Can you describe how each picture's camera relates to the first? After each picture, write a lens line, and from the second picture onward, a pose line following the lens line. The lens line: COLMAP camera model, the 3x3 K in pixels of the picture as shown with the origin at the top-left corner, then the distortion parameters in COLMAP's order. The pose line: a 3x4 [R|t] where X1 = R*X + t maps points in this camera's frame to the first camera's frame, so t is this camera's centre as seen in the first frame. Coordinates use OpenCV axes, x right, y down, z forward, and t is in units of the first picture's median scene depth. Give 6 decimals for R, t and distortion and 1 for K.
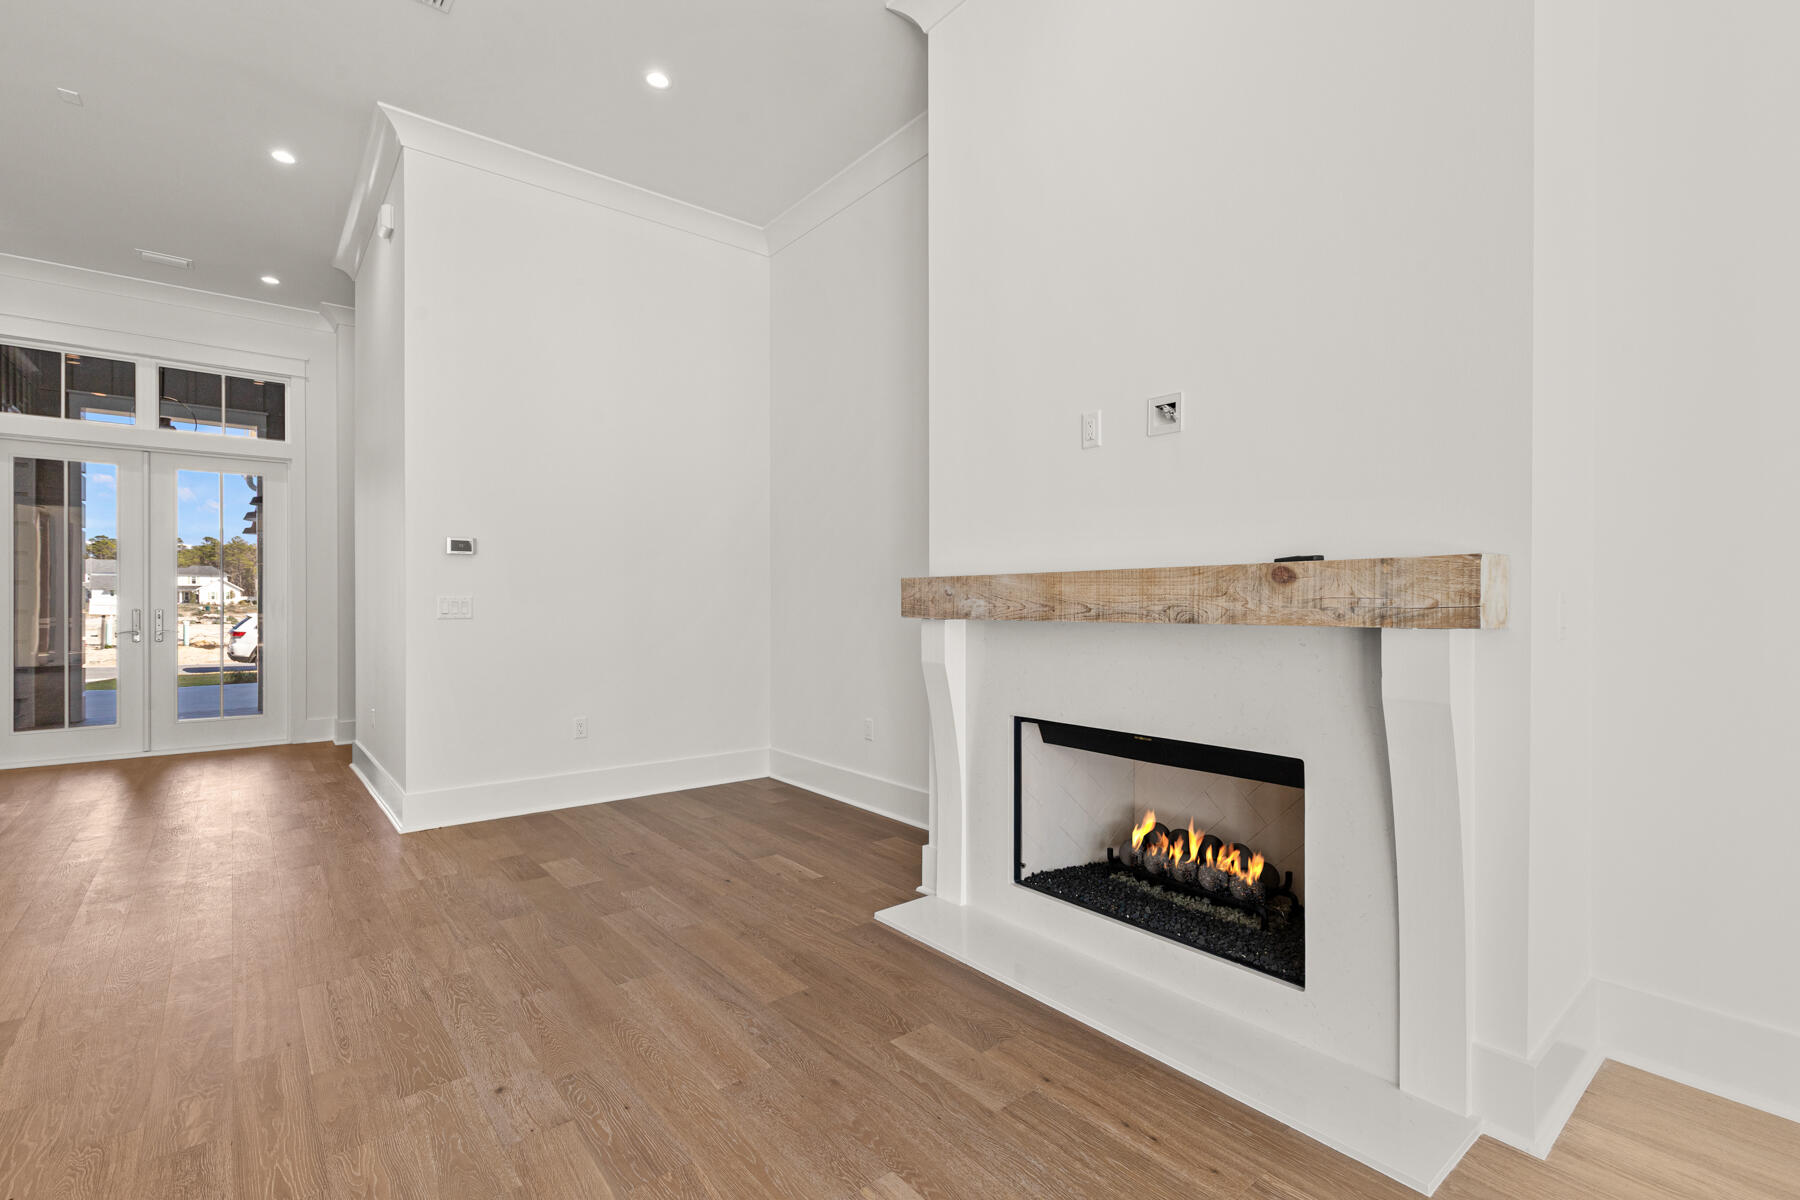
lens RADIAL K [[819.9, 0, 907.1], [0, 819.9, 607.8], [0, 0, 1]] dist [0.010771, -0.000887]
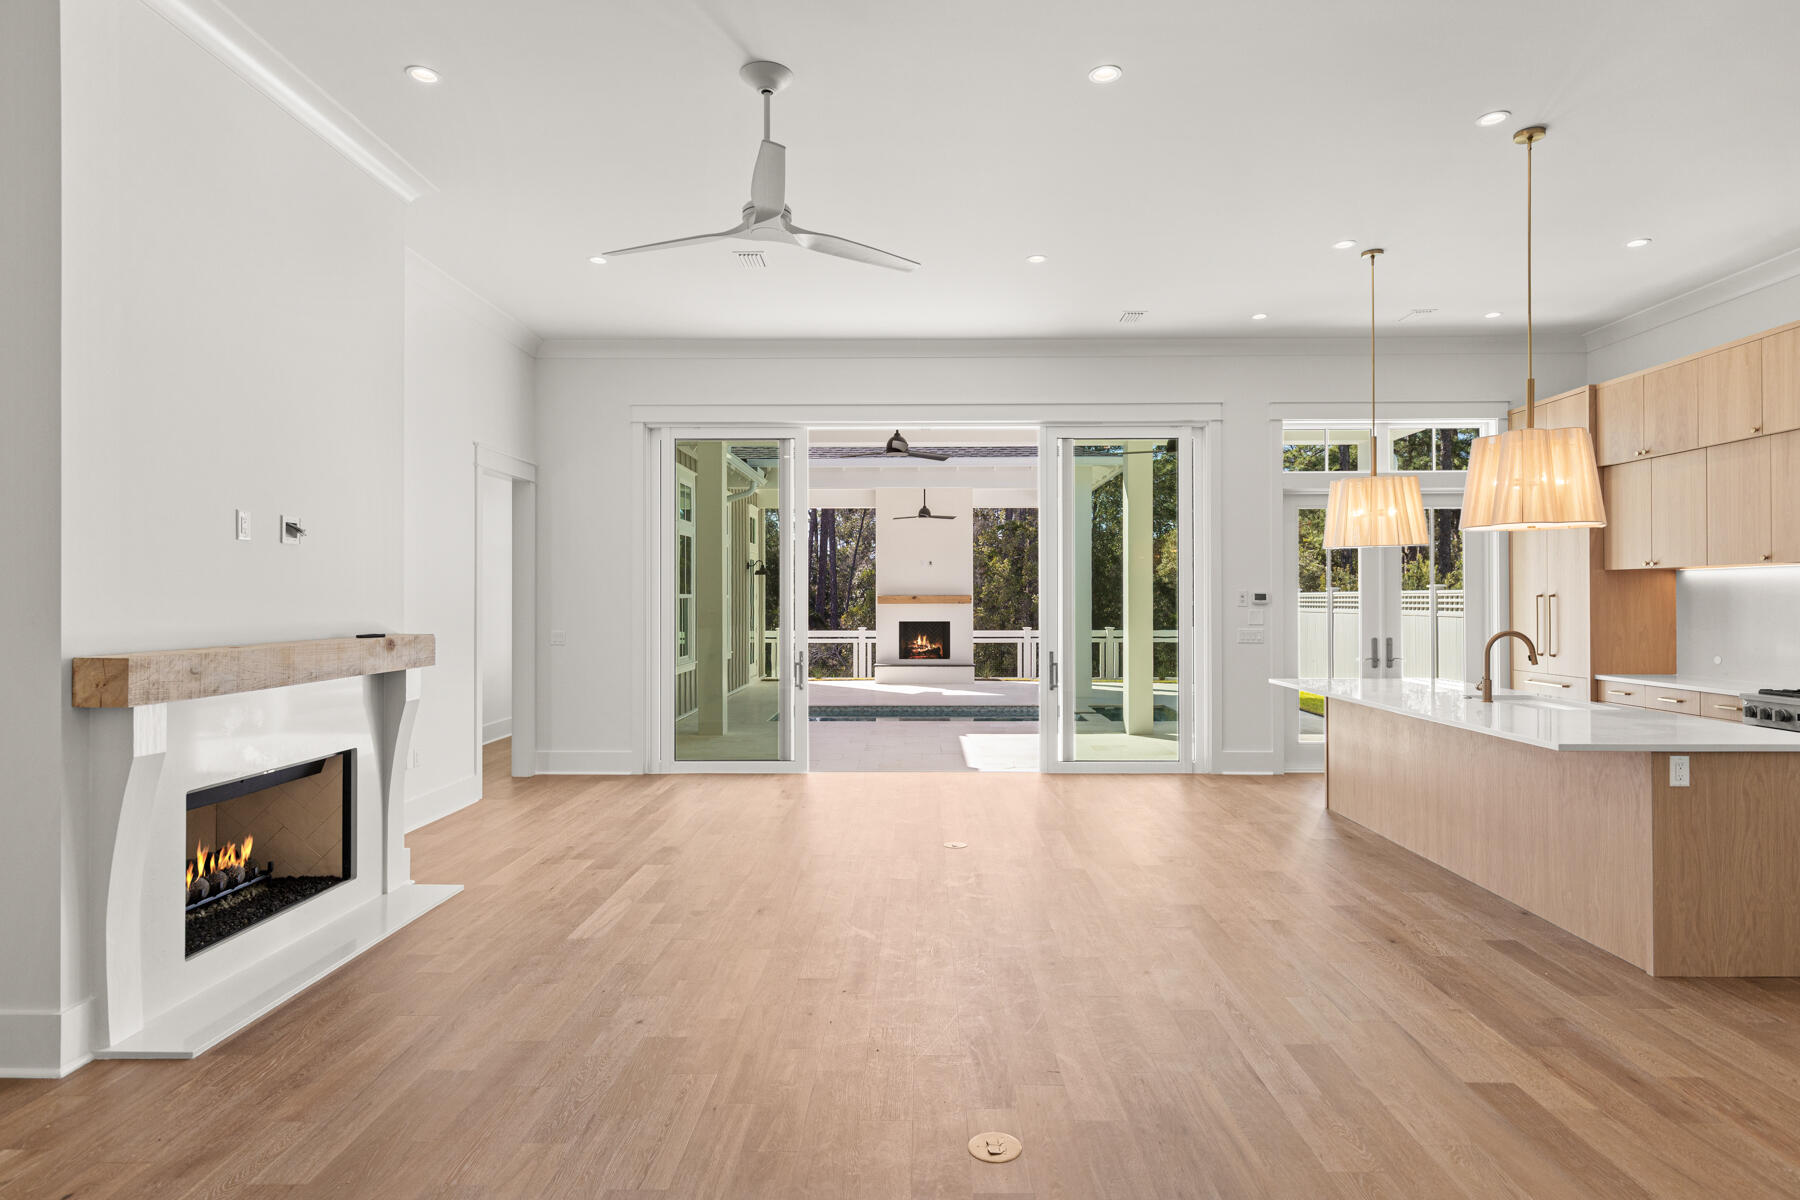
lens RADIAL K [[979.6, 0, 896.3], [0, 979.6, 597.1], [0, 0, 1]] dist [0.006456, -0.000307]
pose [[-0.757943, 0.003173, 0.652313, -1.493623], [0.006079, 0.999979, 0.002199, -0.115950], [-0.652293, 0.005632, -0.757946, 1.534578]]
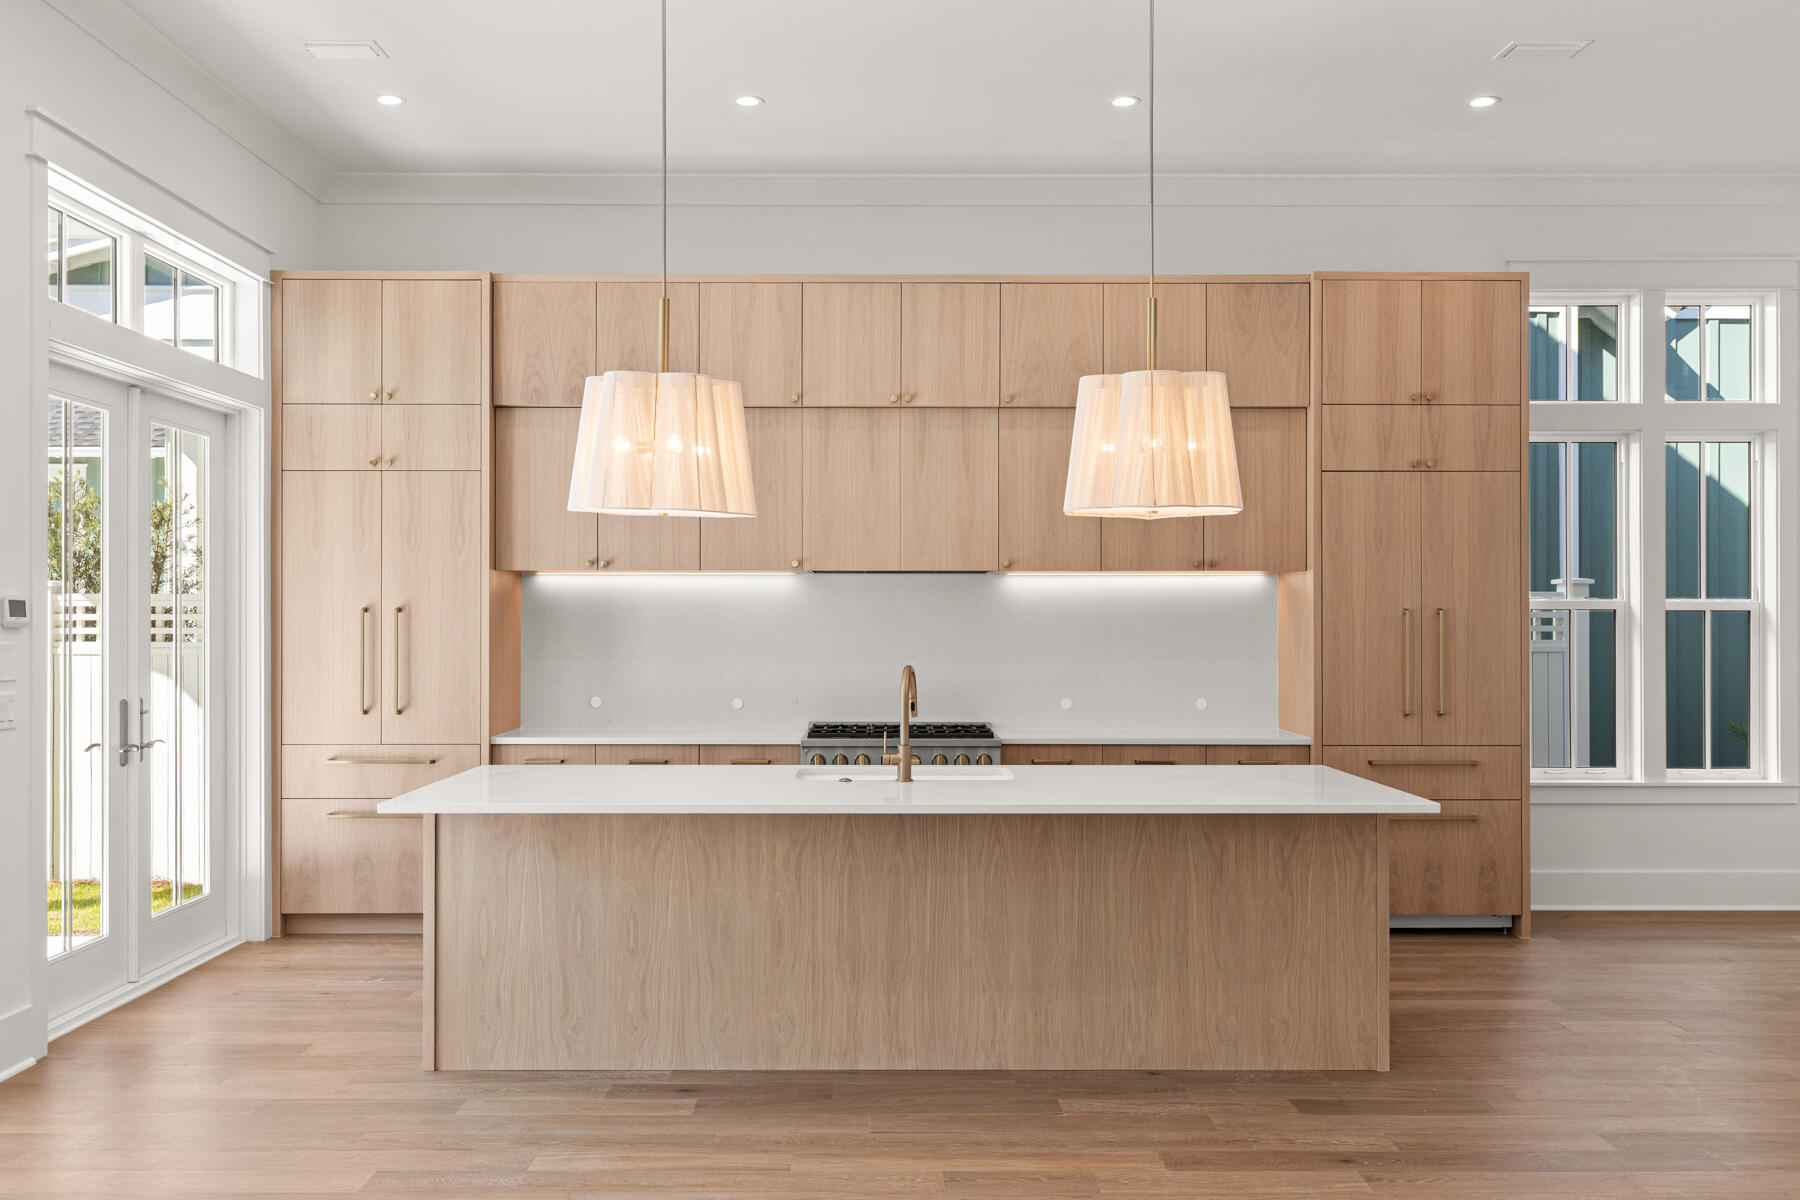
lens RADIAL K [[1551.6, 0, 883.9], [0, 1551.6, 606.9], [0, 0, 1]] dist [0.004301, -0.019632]
pose [[-0.634052, -0.005436, -0.773271, 0.468618], [-0.005345, 0.999982, -0.002647, -0.104810], [0.773272, 0.002454, -0.634070, 0.432225]]
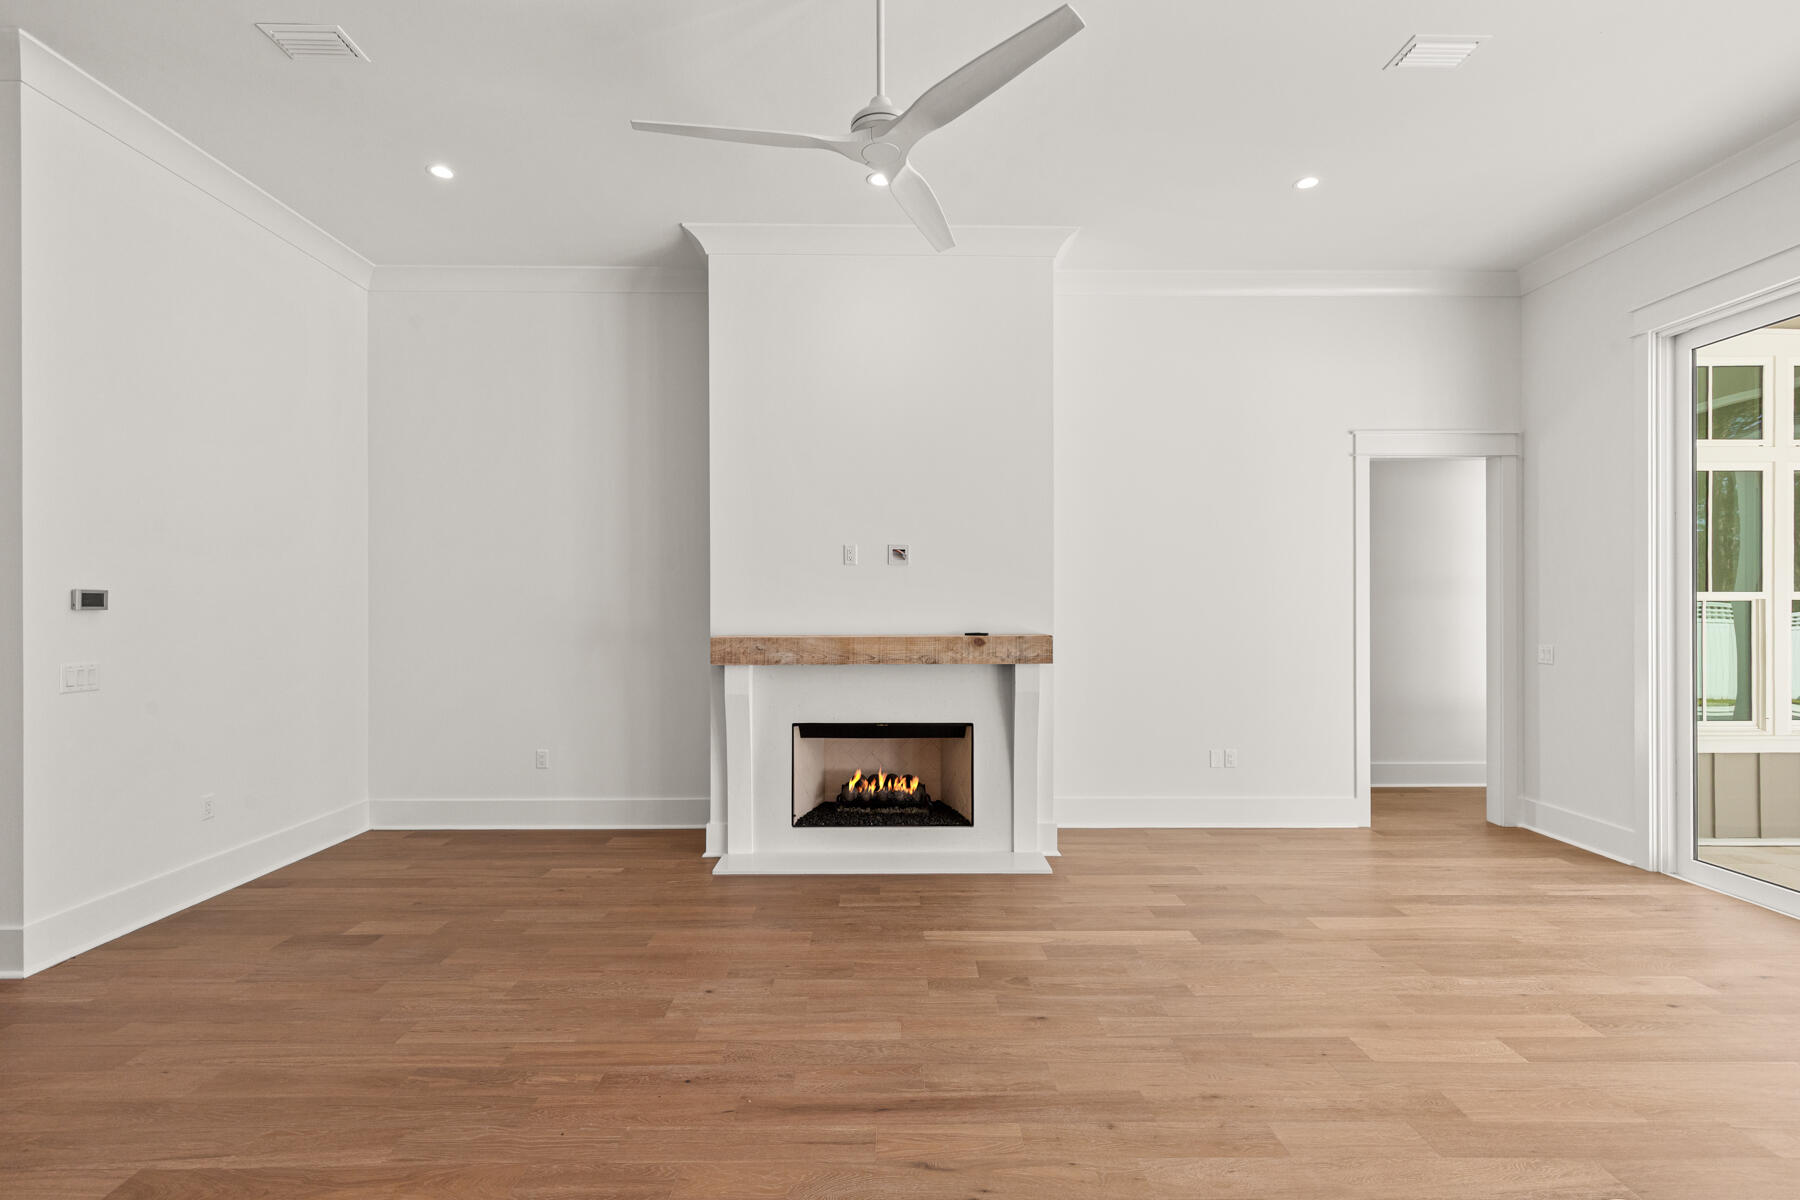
lens RADIAL K [[819.9, 0, 905.5], [0, 819.9, 606.3], [0, 0, 1]] dist [0.010771, -0.000887]
pose [[0.620786, 0.000375, 0.783980, -1.138429], [0.005502, 0.999973, -0.004835, -0.100669], [-0.783961, 0.007315, 0.620767, -0.196548]]
